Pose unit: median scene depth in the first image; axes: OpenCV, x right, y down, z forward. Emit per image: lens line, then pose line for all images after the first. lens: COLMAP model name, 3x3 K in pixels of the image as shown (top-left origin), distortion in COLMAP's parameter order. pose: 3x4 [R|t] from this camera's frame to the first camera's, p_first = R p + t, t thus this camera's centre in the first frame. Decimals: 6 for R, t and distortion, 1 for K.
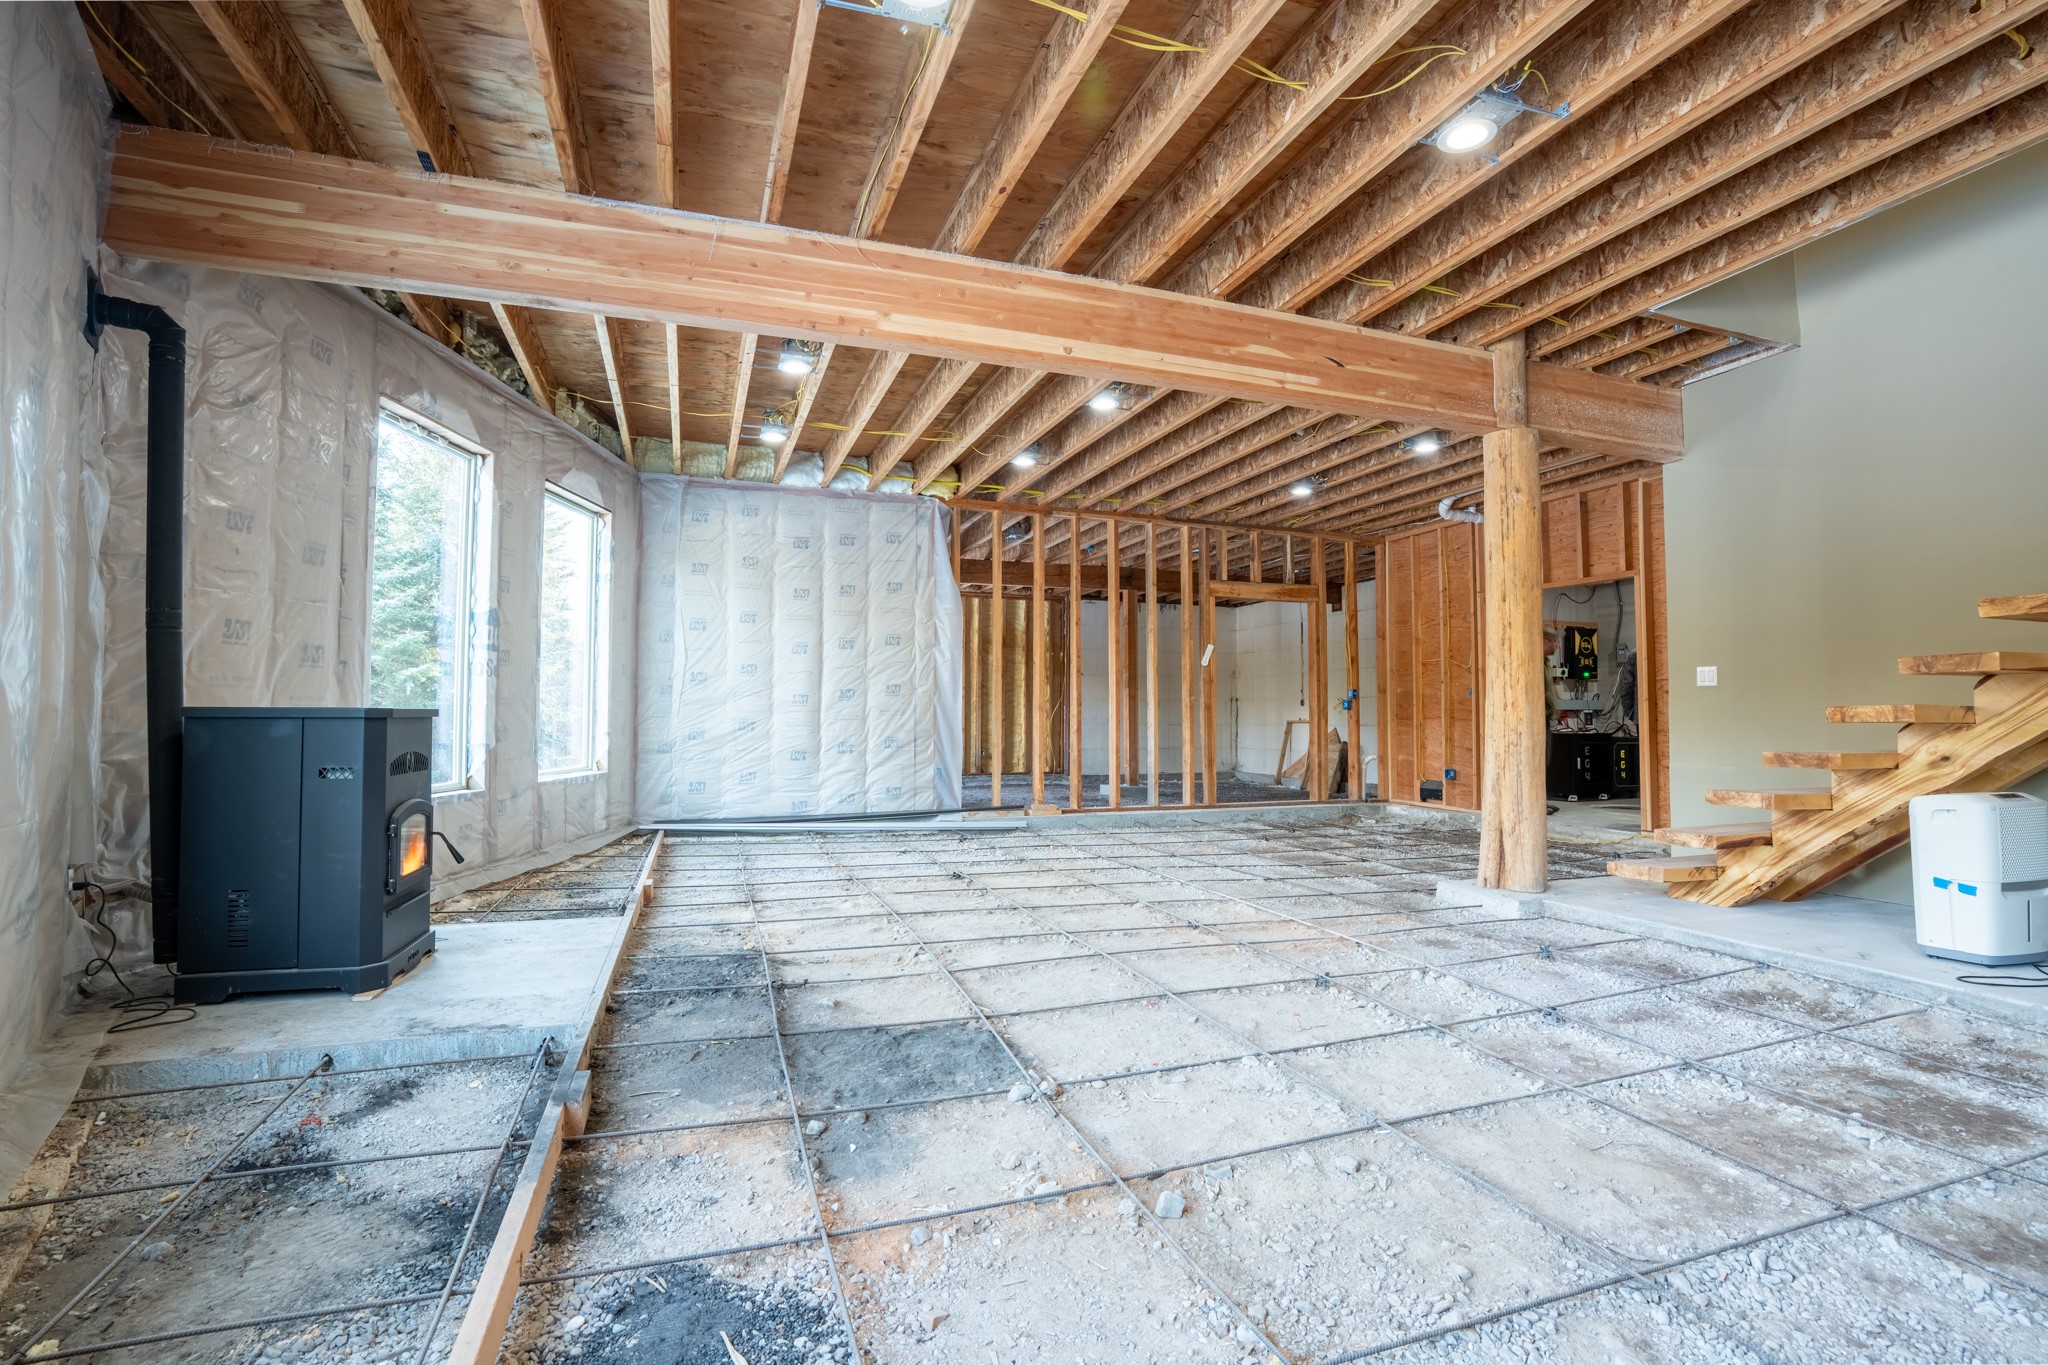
lens RADIAL K [[949.8, 0, 1024.0], [0, 949.8, 682.5], [0, 0, 1]] dist [-0.073081, 0.028706]
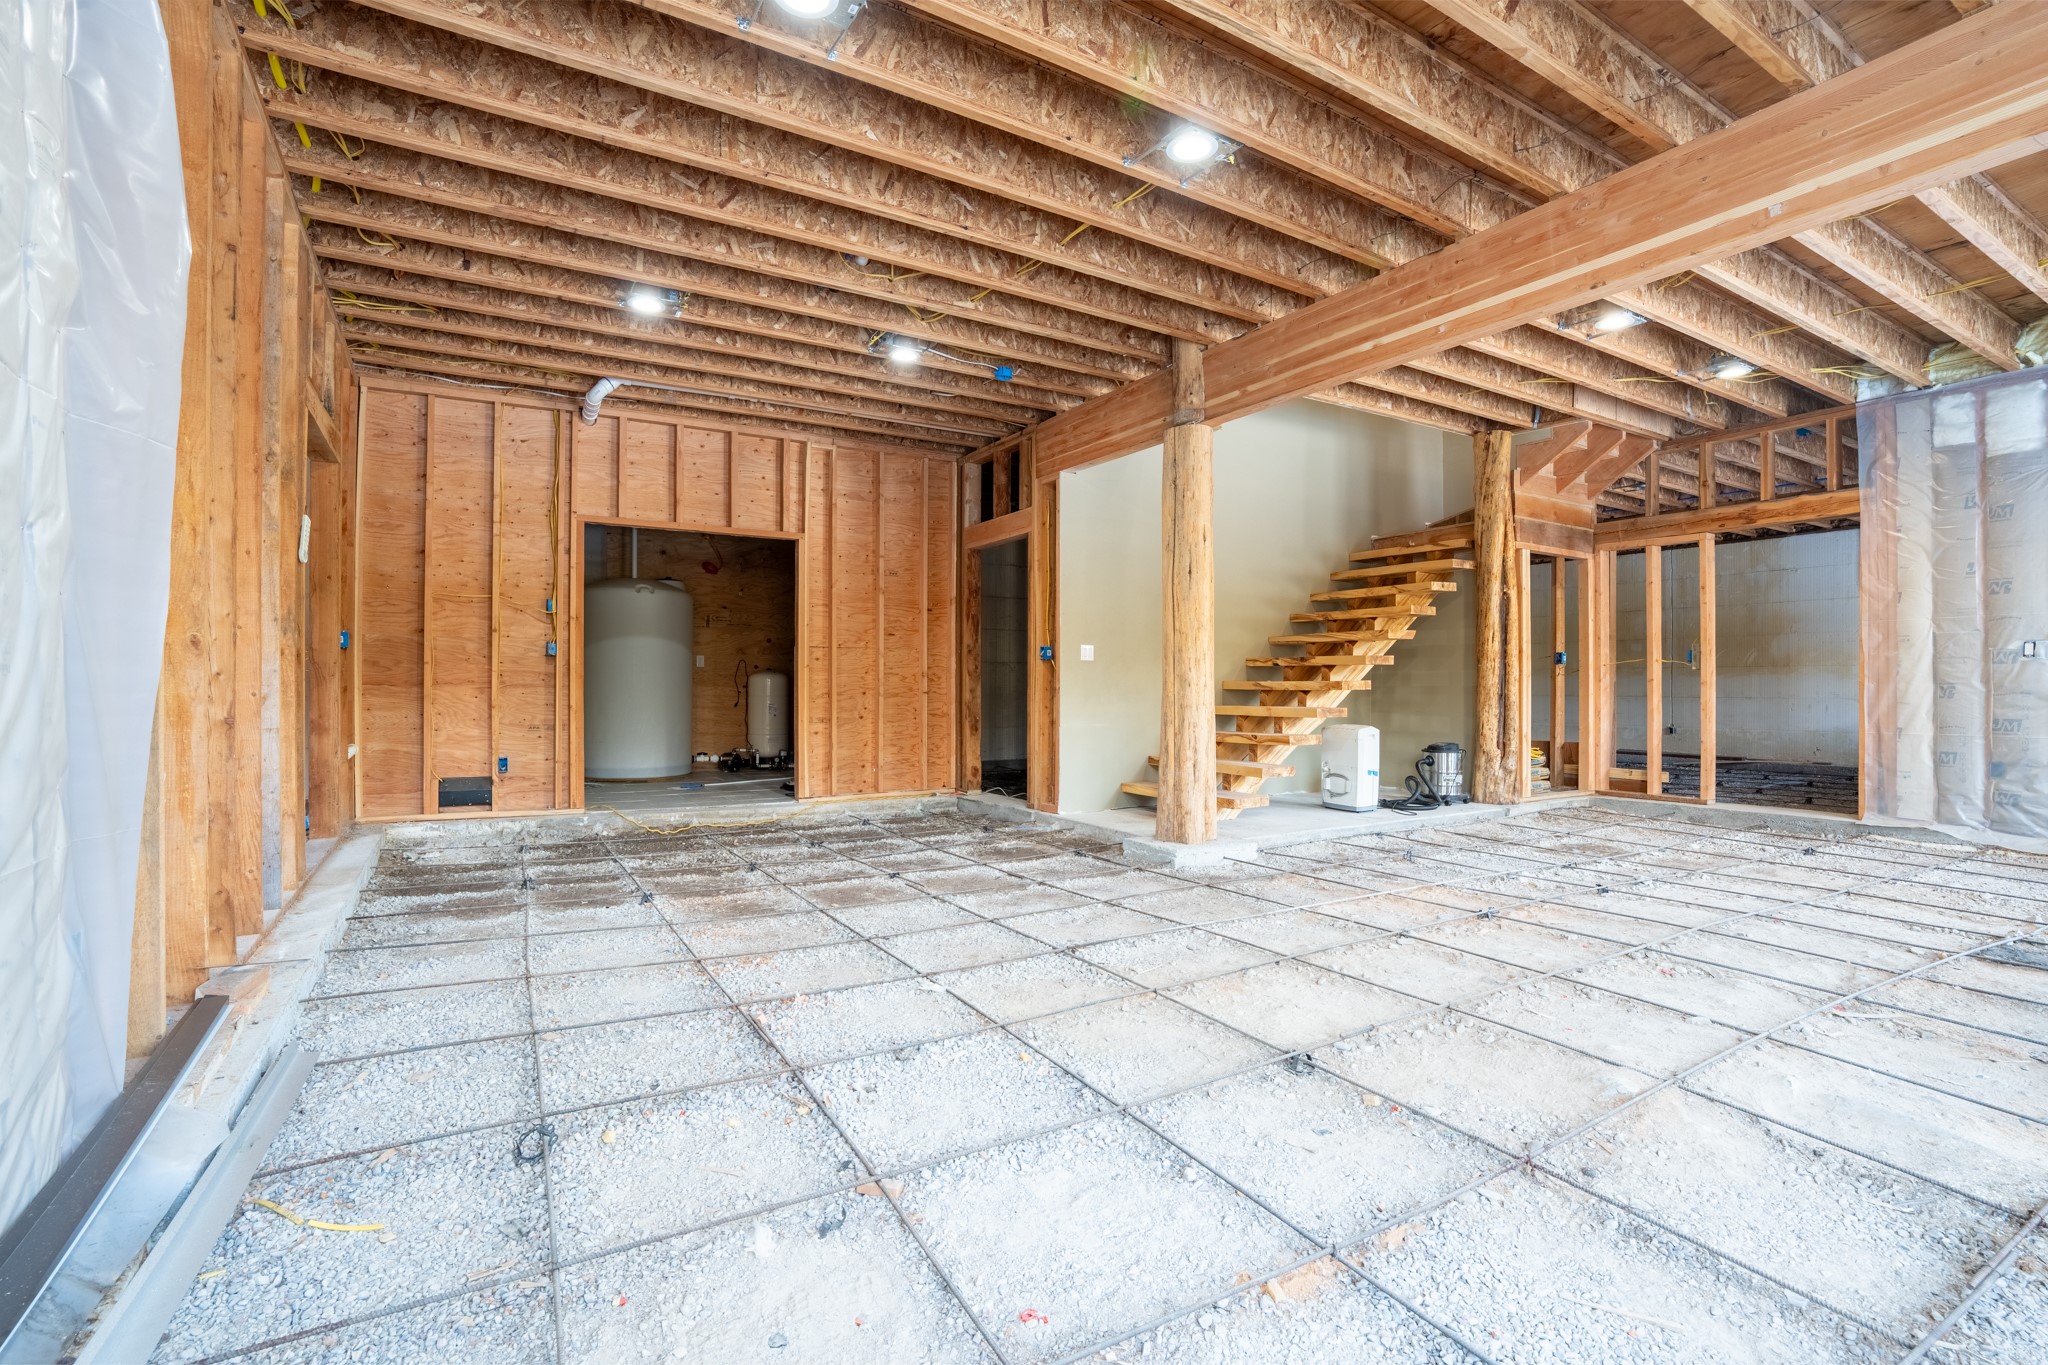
lens RADIAL K [[949.8, 0, 1024.0], [0, 949.8, 682.5], [0, 0, 1]] dist [-0.073081, 0.028706]
pose [[-0.199756, 0.004555, 0.979835, -0.590393], [-0.041139, 0.999068, -0.013031, 0.062466], [-0.978982, -0.042912, -0.199383, 1.548112]]
